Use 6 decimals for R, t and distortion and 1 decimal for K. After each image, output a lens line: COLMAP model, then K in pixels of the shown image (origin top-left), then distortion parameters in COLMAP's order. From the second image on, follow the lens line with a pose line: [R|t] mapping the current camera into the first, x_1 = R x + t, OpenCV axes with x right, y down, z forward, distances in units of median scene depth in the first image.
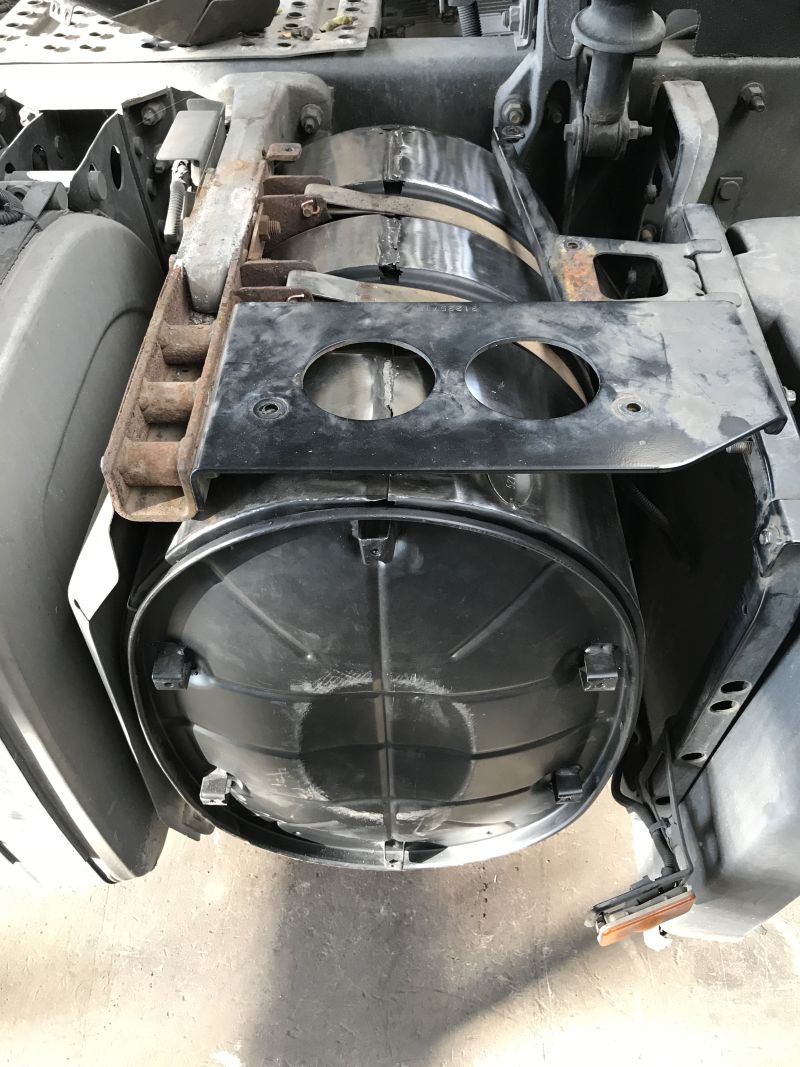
lens RADIAL K [[870.8, 0, 404.7], [0, 870.8, 528.4], [0, 0, 1]] dist [-0.000239, 0.026646]
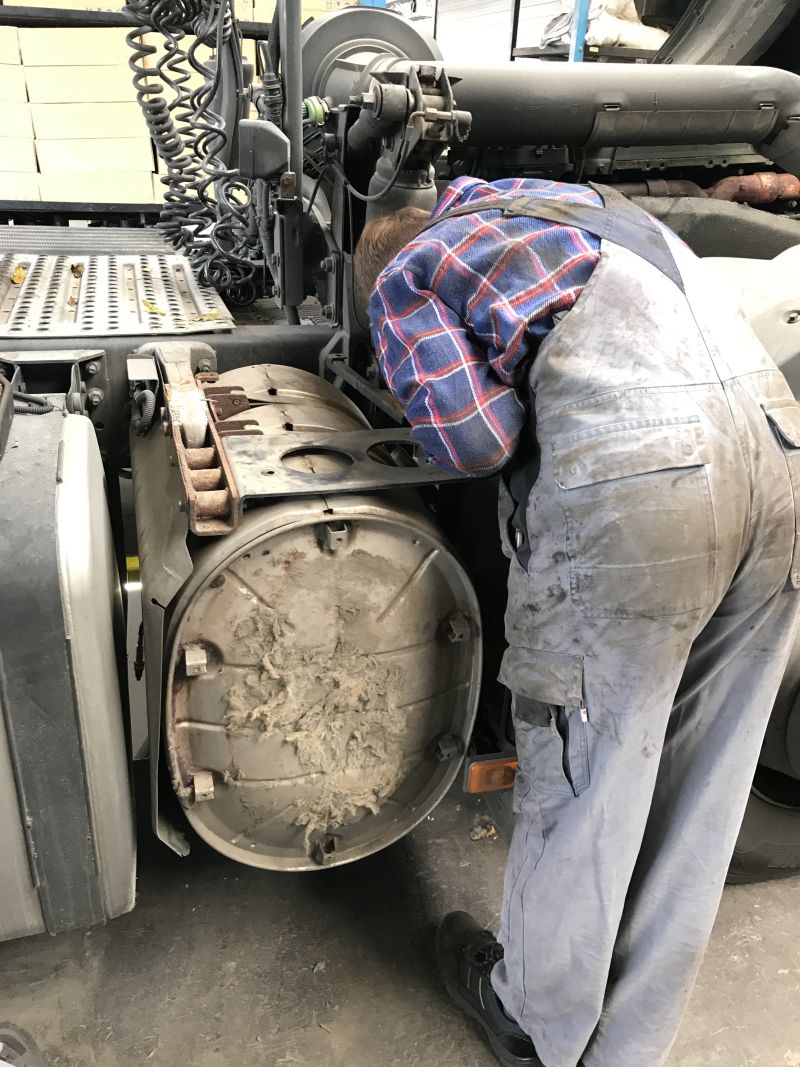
lens RADIAL K [[870.8, 0, 401.6], [0, 870.8, 538.0], [0, 0, 1]] dist [-0.000239, 0.026646]
pose [[0.951964, -0.072115, 0.297598, -0.266225], [0.166345, 0.937755, -0.304868, 0.351720], [-0.257089, 0.339727, 0.904705, -0.392406]]
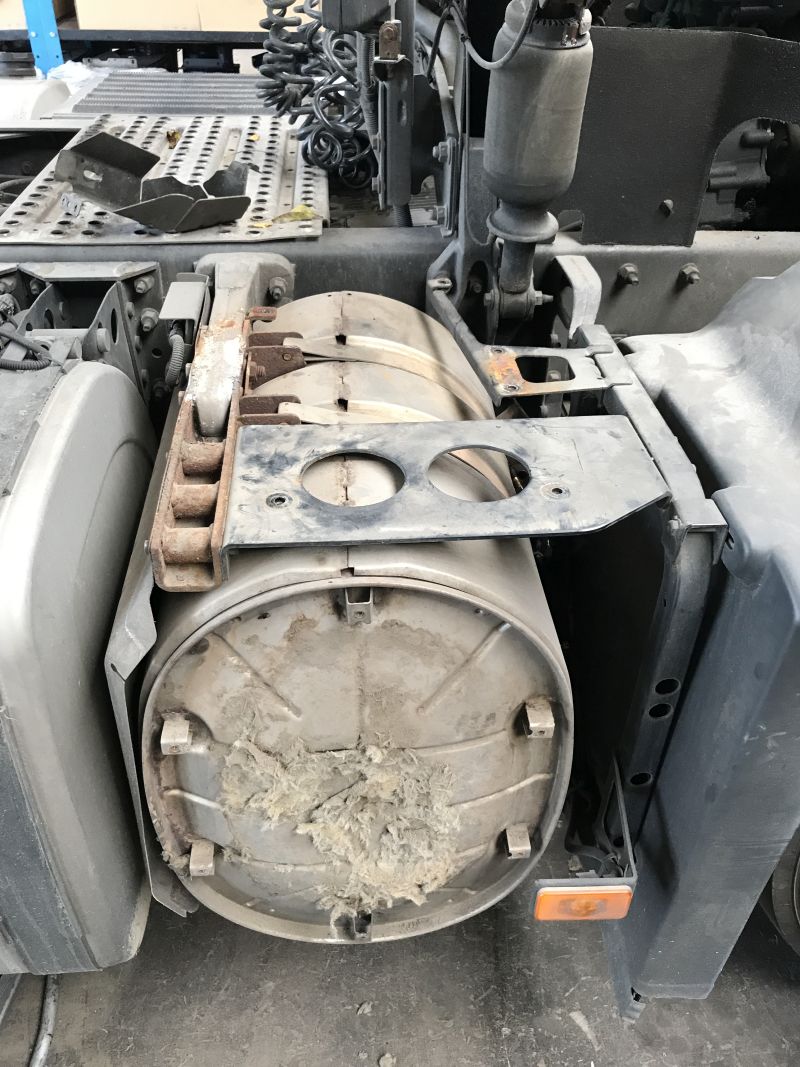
lens RADIAL K [[870.8, 0, 402.0], [0, 870.8, 527.5], [0, 0, 1]] dist [-0.000239, 0.026646]
pose [[0.995679, -0.021072, 0.090444, -0.053690], [0.036141, 0.985062, -0.168366, 0.072603], [-0.085545, 0.170907, 0.981566, -0.156880]]
